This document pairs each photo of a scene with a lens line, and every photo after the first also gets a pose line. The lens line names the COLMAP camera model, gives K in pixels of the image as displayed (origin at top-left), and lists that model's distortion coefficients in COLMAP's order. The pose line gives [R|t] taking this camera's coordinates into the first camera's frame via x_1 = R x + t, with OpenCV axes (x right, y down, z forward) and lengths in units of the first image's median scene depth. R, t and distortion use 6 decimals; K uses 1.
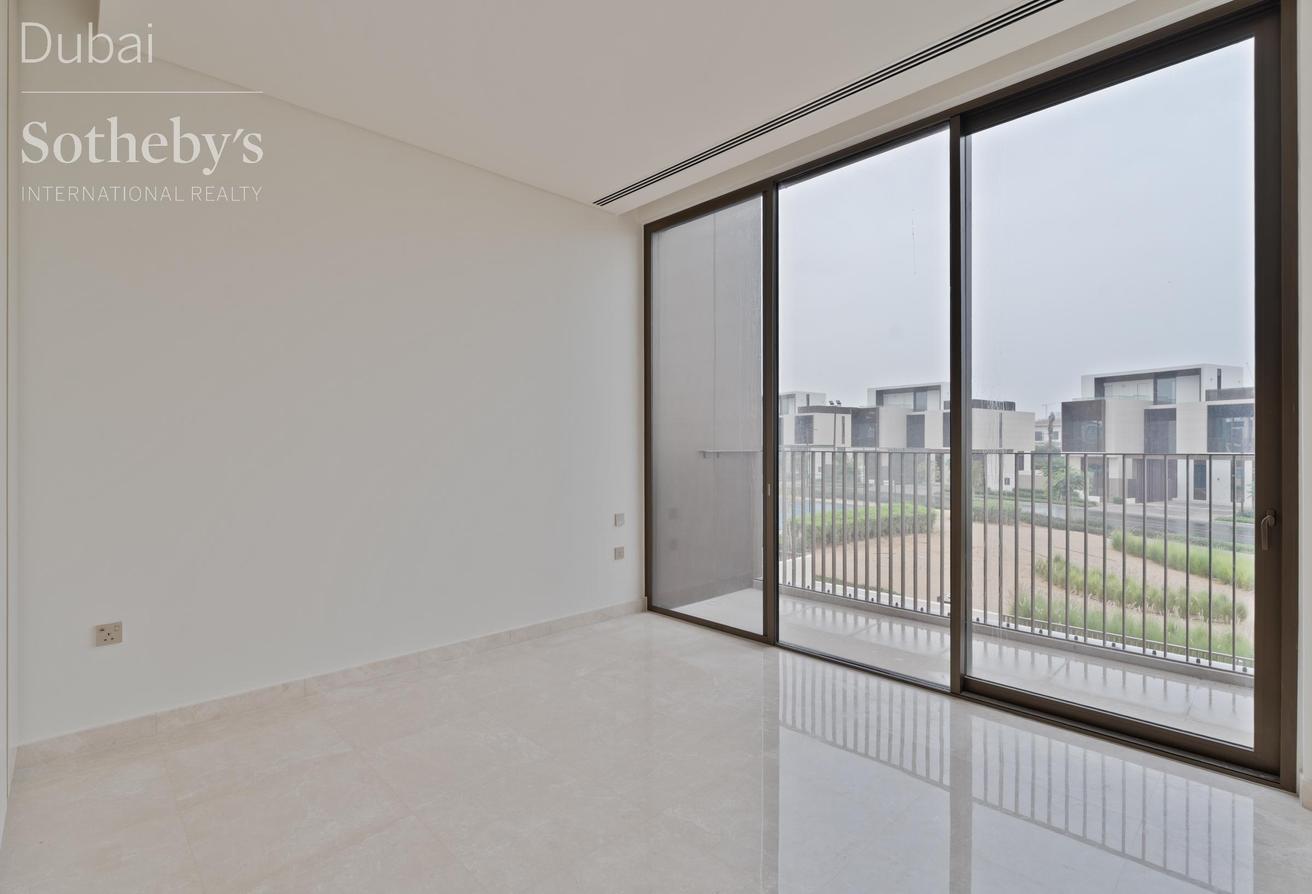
lens RADIAL K [[563.3, 0, 652.3], [0, 563.3, 450.4], [0, 0, 1]] dist [-0.001885, -0.000336]
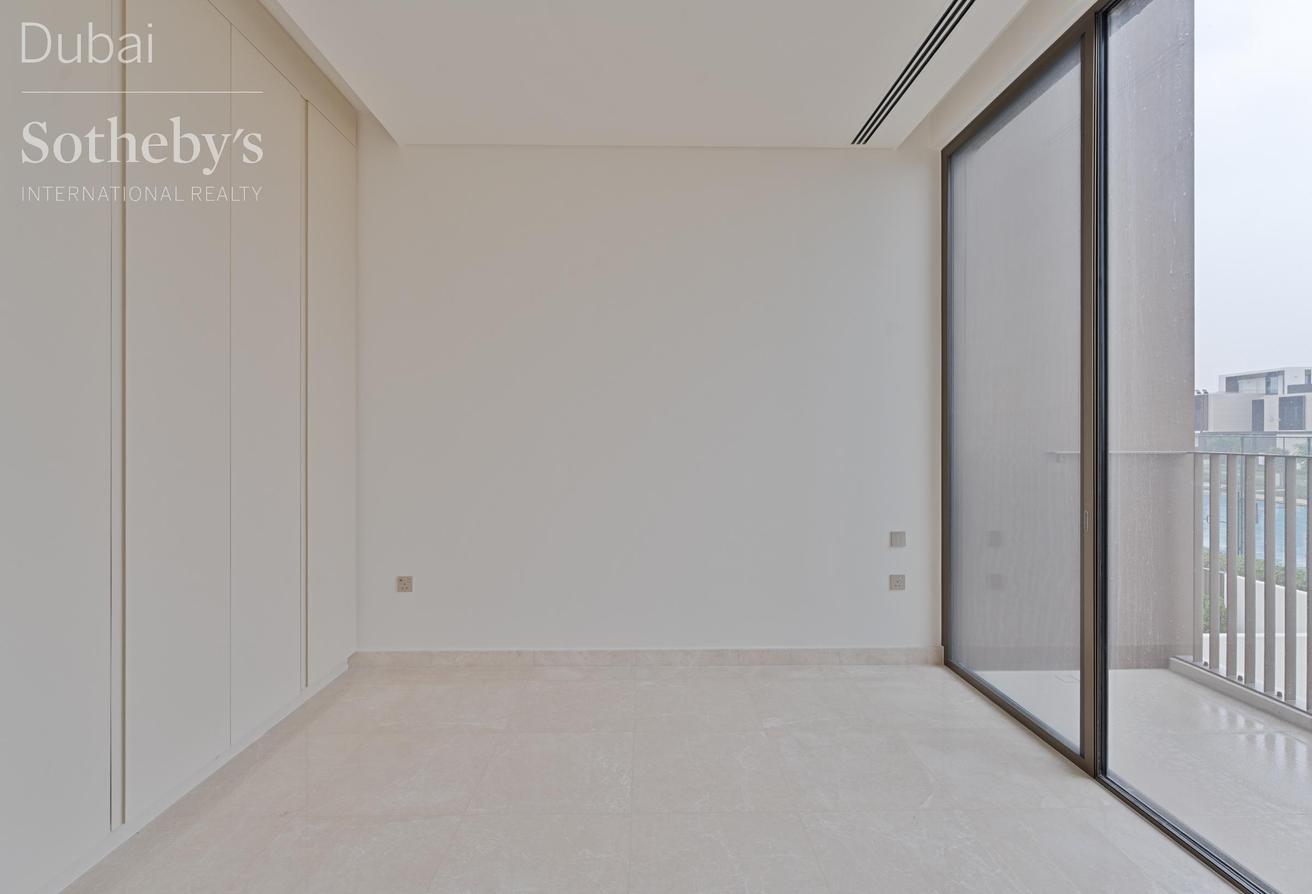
lens RADIAL K [[563.3, 0, 654.2], [0, 563.3, 442.9], [0, 0, 1]] dist [-0.001885, -0.000336]
pose [[0.763698, -0.001207, -0.645573, 0.265949], [-0.006948, 0.999925, -0.010088, -0.001323], [0.645536, 0.012189, 0.763632, 0.256085]]
